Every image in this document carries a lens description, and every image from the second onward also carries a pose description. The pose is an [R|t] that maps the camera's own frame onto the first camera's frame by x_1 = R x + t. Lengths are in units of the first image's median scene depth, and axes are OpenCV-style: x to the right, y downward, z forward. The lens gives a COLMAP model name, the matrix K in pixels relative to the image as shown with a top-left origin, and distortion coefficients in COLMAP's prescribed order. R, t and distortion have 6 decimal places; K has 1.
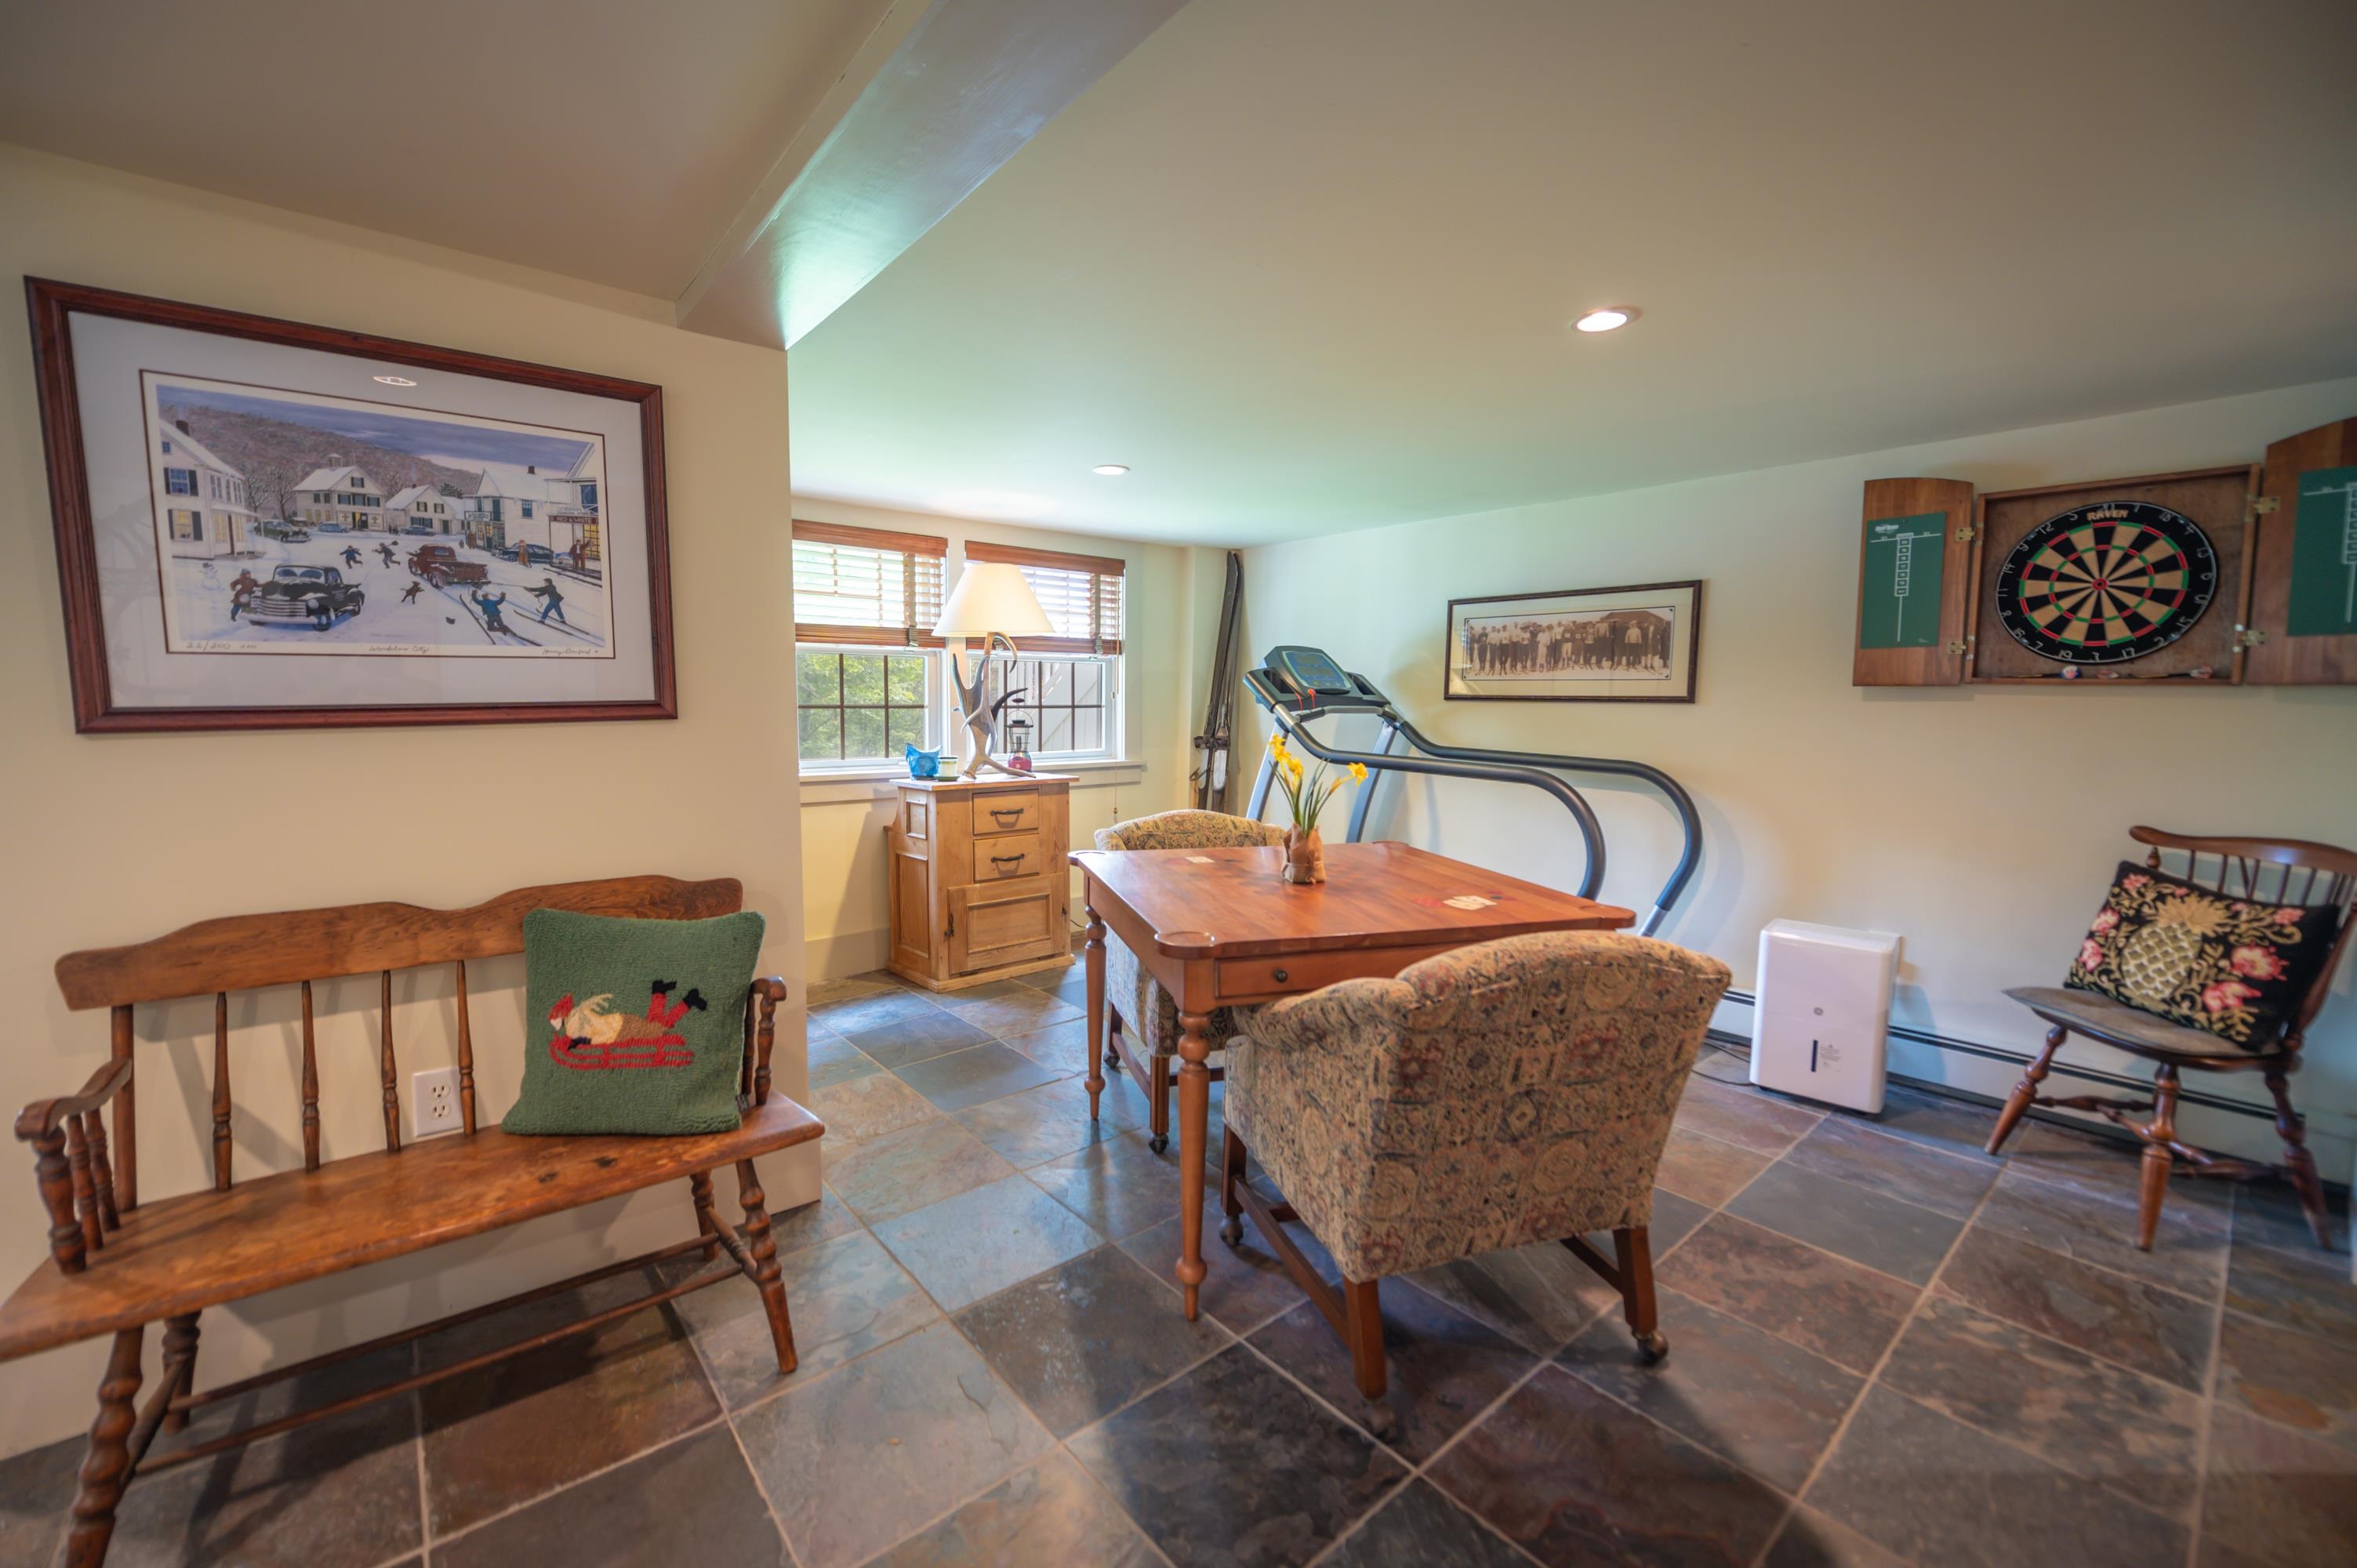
lens RADIAL K [[939.0, 0, 1173.5], [0, 939.0, 779.7], [0, 0, 1]] dist [-0.007195, -0.000512]
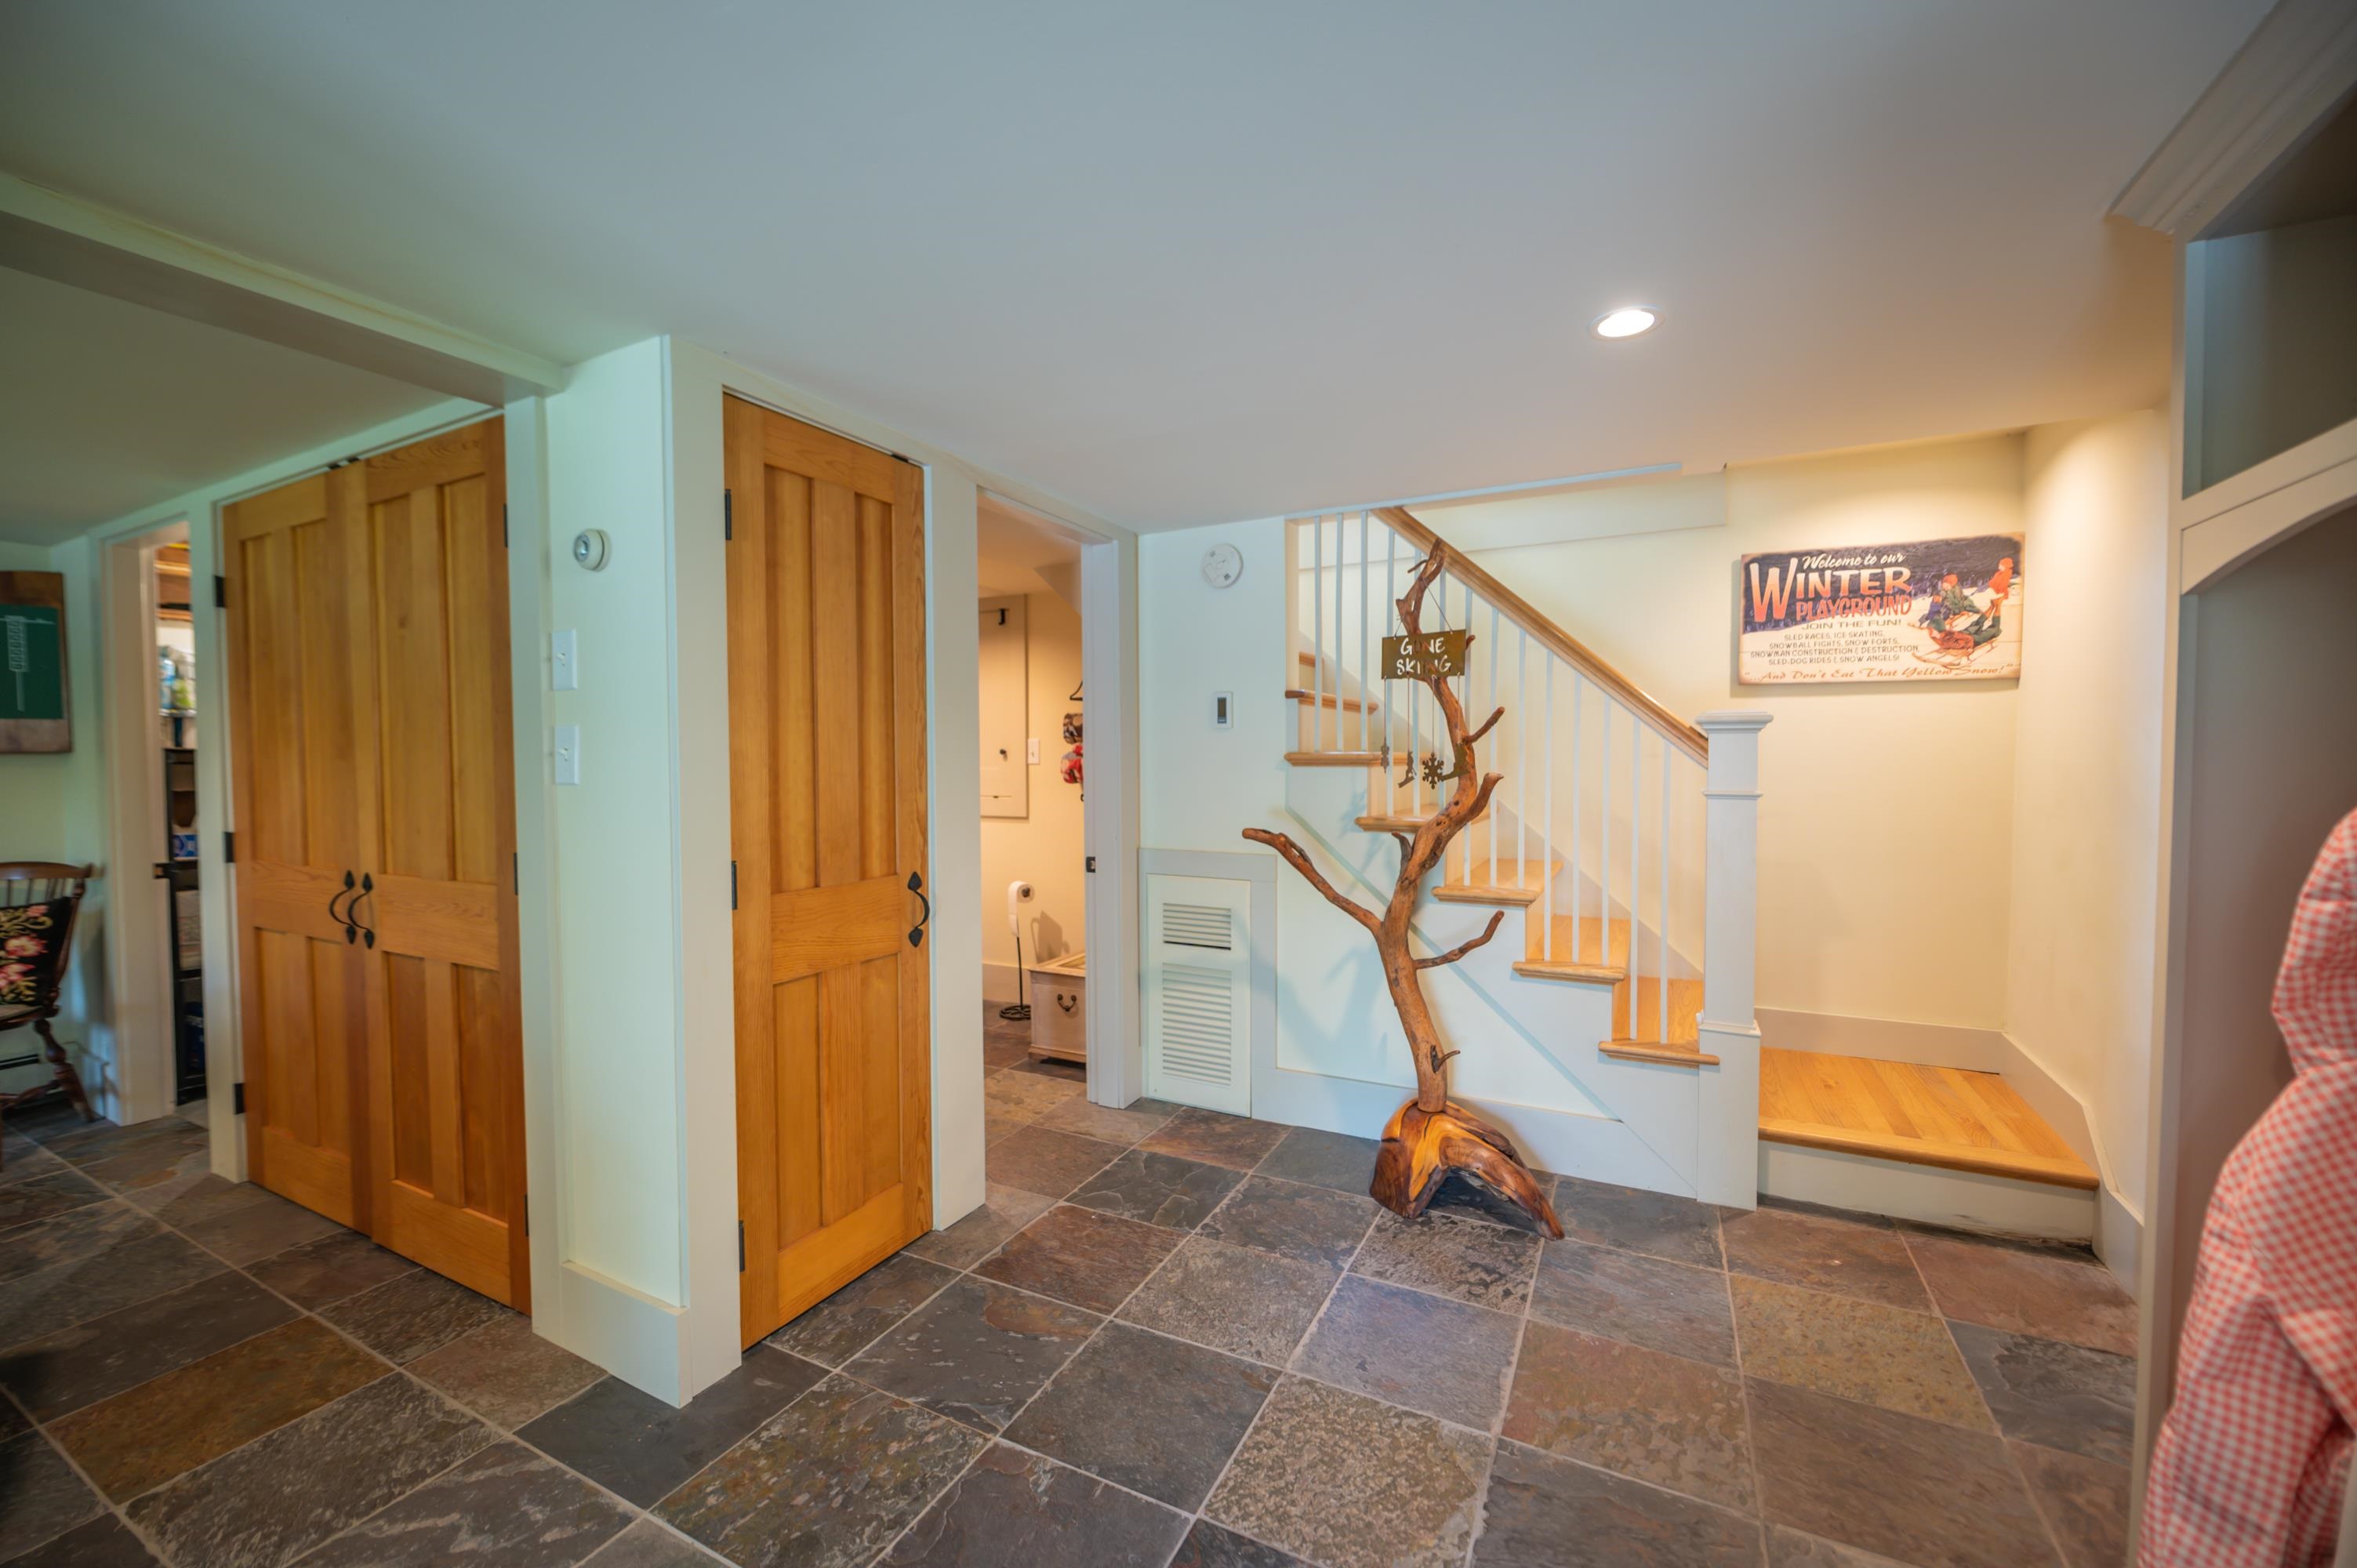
lens RADIAL K [[939.0, 0, 1173.5], [0, 939.0, 779.7], [0, 0, 1]] dist [-0.007195, -0.000512]
pose [[-0.380306, -0.030930, 0.924343, -0.841859], [0.080133, 0.994580, 0.066249, -0.013353], [-0.921383, 0.099265, -0.375766, -0.129049]]
